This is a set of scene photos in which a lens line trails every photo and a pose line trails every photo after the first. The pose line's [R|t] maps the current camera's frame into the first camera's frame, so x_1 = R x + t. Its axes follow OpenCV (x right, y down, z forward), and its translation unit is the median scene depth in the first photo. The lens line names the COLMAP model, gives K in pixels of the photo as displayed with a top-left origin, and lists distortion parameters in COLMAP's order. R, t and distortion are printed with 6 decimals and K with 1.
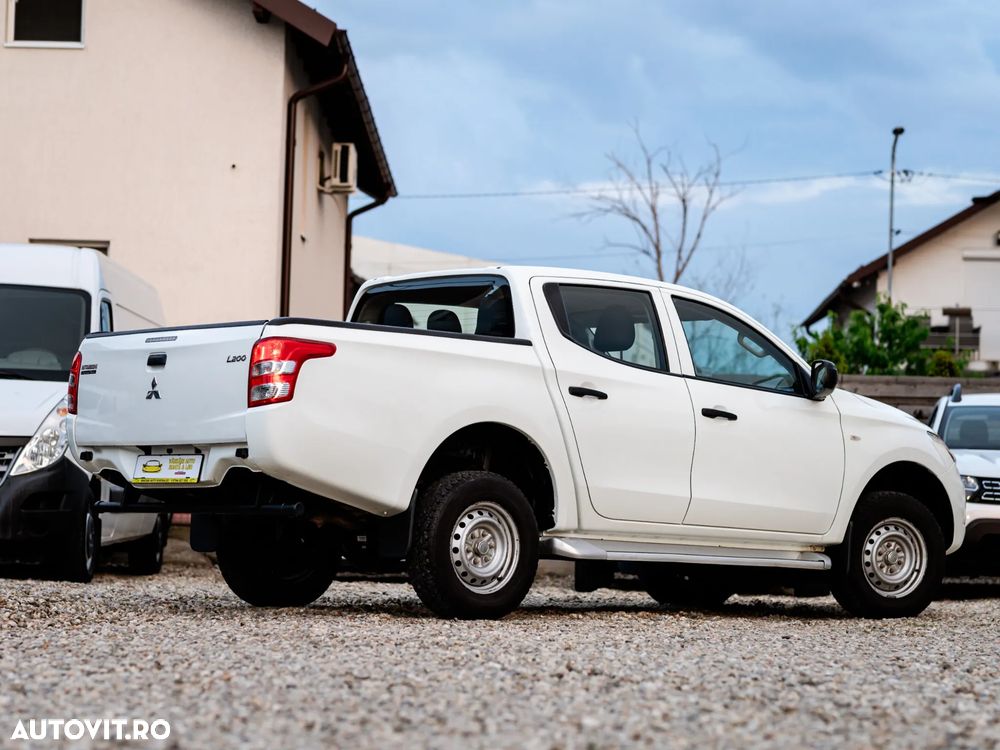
lens RADIAL K [[3243.7, 0, 439.2], [0, 3243.7, 376.7], [0, 0, 1]] dist [0.111948, -1.419722]
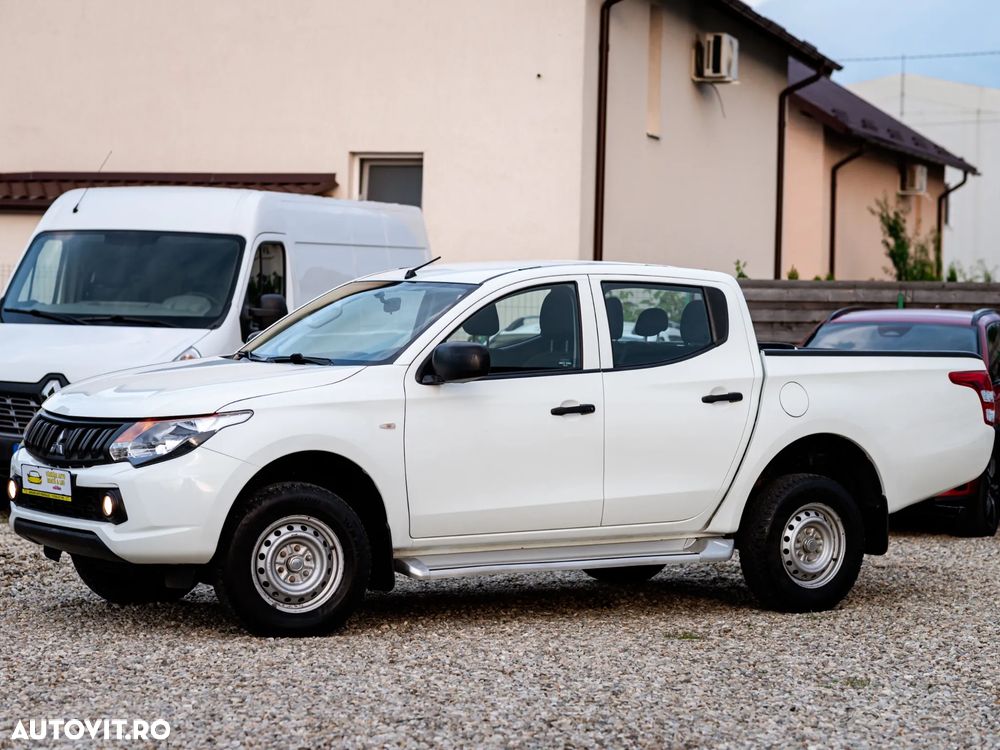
lens RADIAL K [[3191.2, 0, 305.7], [0, 3191.2, 375.4], [0, 0, 1]] dist [0.061497, -0.262207]
pose [[0.941655, 0.001995, -0.336573, 0.211892], [0.021689, 0.997544, 0.066594, -0.041216], [0.335880, -0.070009, 0.939300, 0.032814]]
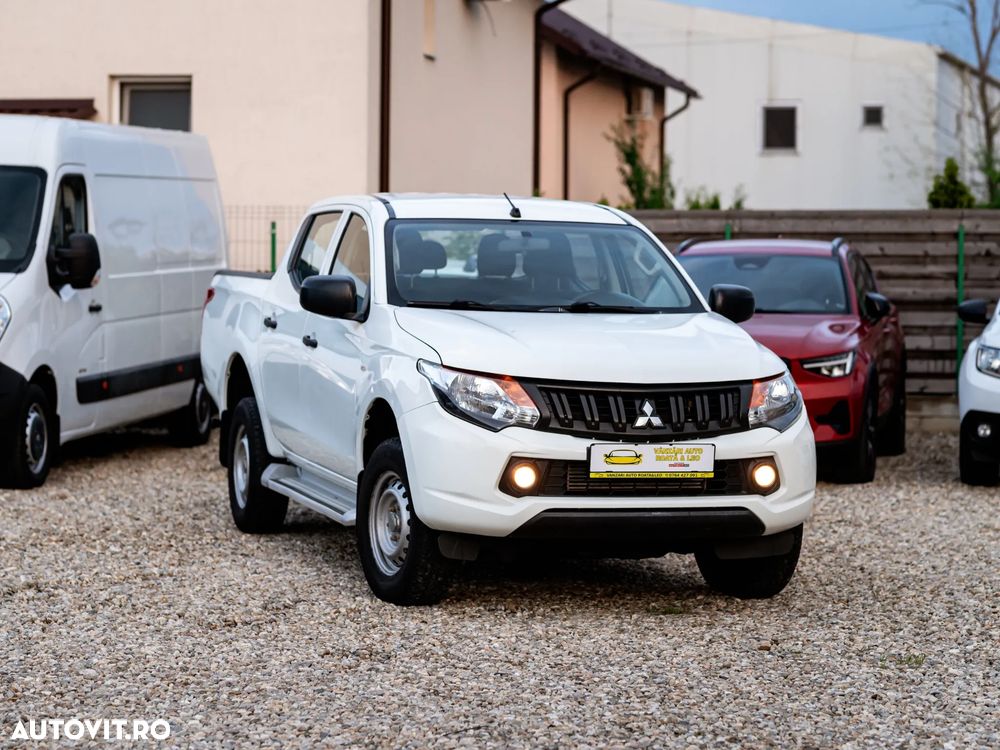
lens RADIAL K [[3285.7, 0, 439.9], [0, 3285.7, 372.2], [0, 0, 1]] dist [0.080440, -0.672889]
pose [[0.985114, -0.013001, -0.171408, 0.135578], [0.028603, 0.995633, 0.088866, -0.040450], [0.169504, -0.092446, 0.981184, 0.074587]]
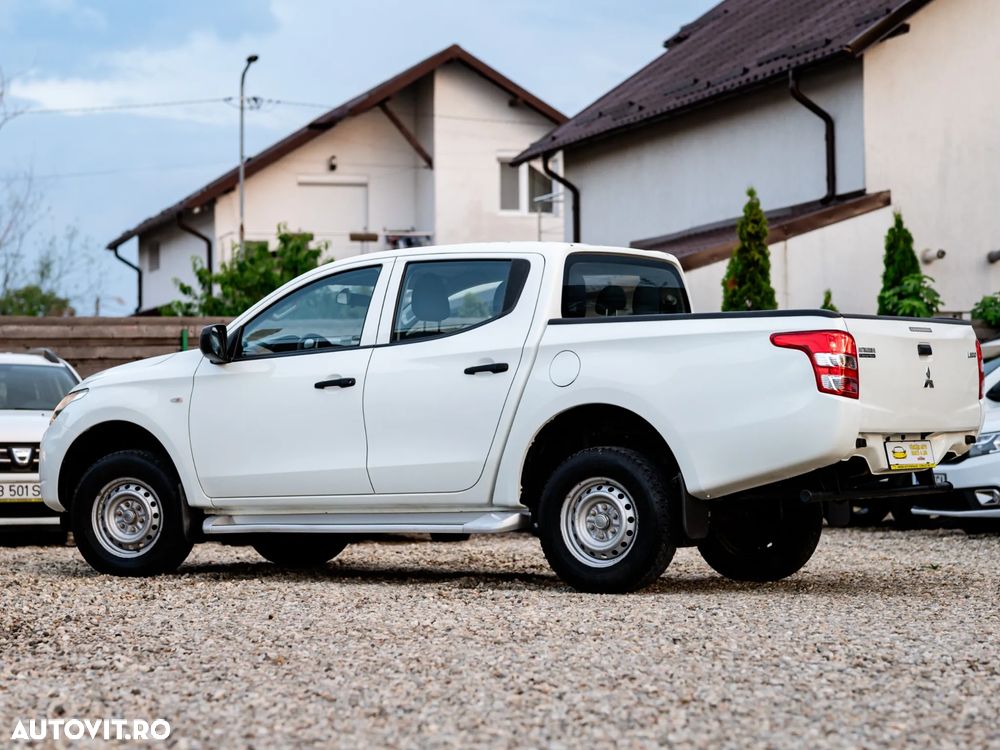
lens RADIAL K [[3282.3, 0, 532.5], [0, 3282.3, 375.0], [0, 0, 1]] dist [0.106681, -0.629340]
pose [[0.940388, -0.025720, 0.339131, -0.180849], [0.014564, 0.999267, 0.035402, -0.018042], [-0.339793, -0.028352, 0.940073, 0.014505]]
